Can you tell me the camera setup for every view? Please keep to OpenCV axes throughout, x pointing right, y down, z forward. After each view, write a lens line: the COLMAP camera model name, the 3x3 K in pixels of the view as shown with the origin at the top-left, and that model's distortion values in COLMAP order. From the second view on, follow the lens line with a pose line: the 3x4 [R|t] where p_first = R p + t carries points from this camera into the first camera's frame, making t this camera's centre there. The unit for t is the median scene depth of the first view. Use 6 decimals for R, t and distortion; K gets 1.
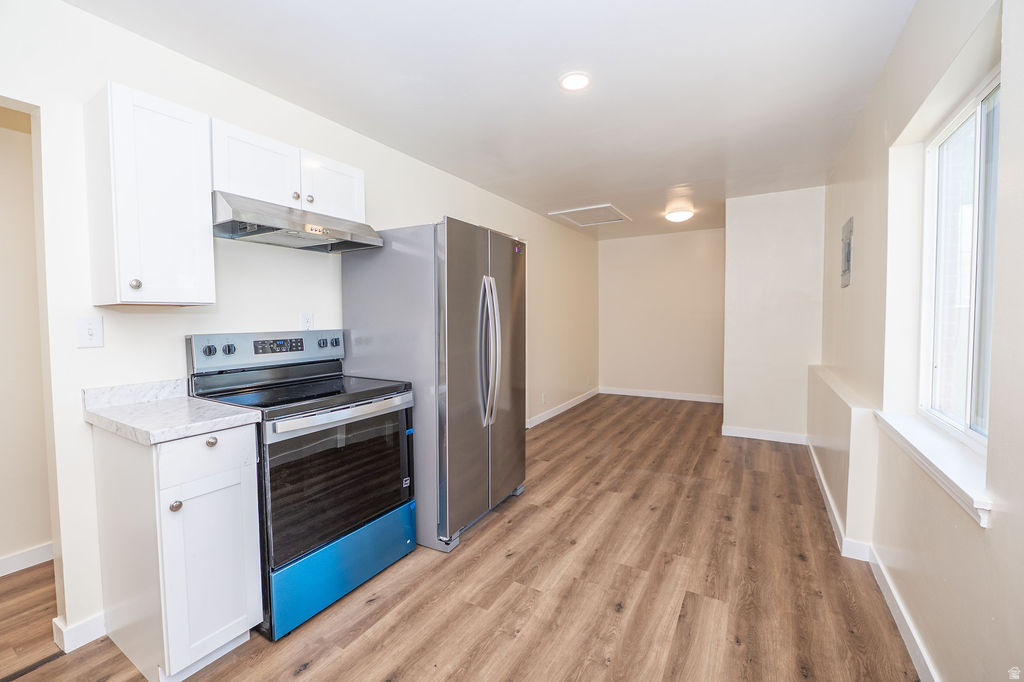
lens RADIAL K [[421.7, 0, 515.7], [0, 421.7, 337.7], [0, 0, 1]] dist [-0.007932, -0.000622]
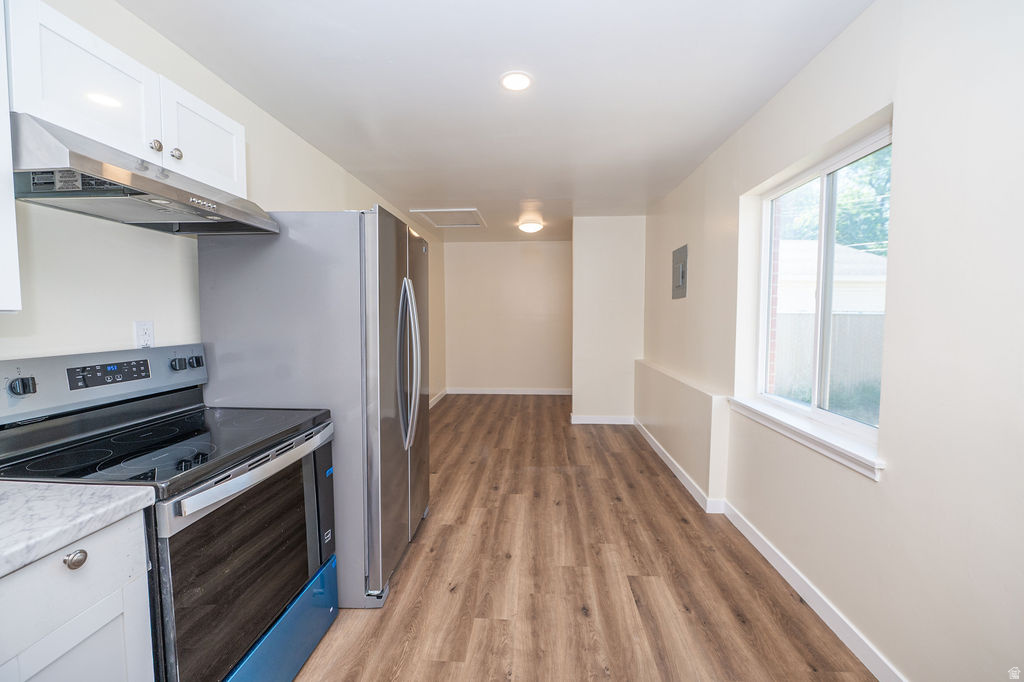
lens RADIAL K [[408.6, 0, 515.8], [0, 408.6, 338.9], [0, 0, 1]] dist [-0.007707, -0.001103]
pose [[0.891321, -0.019556, 0.452952, -0.274257], [0.015312, 0.999798, 0.013035, -0.030282], [-0.453115, -0.004683, 0.891440, 0.155866]]
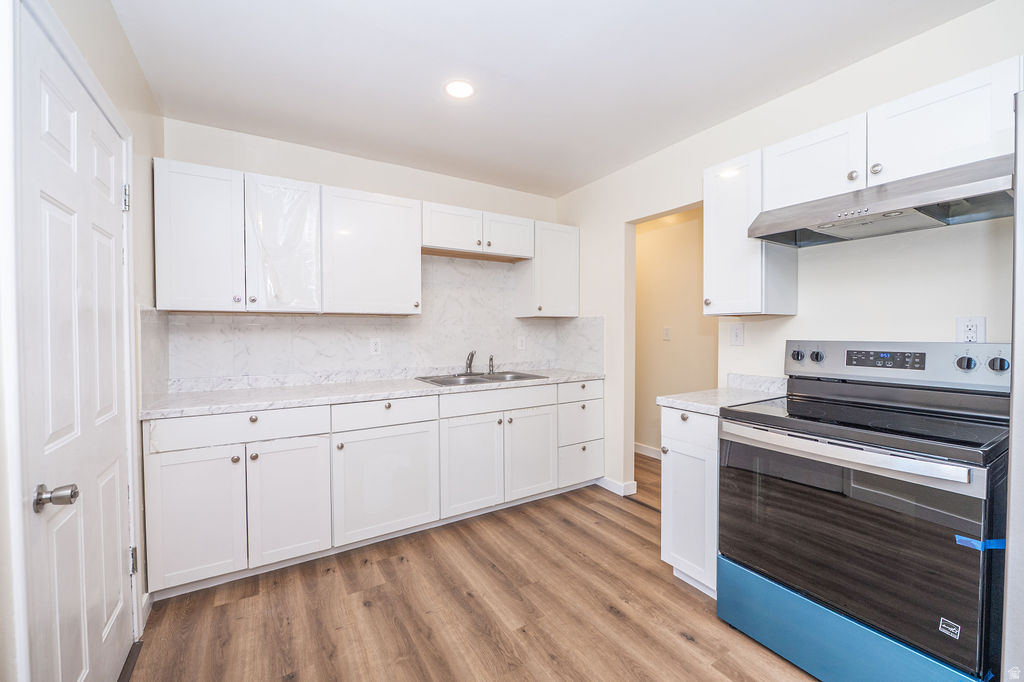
lens RADIAL K [[421.7, 0, 515.7], [0, 421.7, 337.7], [0, 0, 1]] dist [-0.007932, -0.000622]
pose [[-0.443480, 0.028484, -0.895831, 0.450009], [-0.034707, 0.998200, 0.048920, -0.035090], [0.895612, 0.052787, -0.441693, 0.683596]]
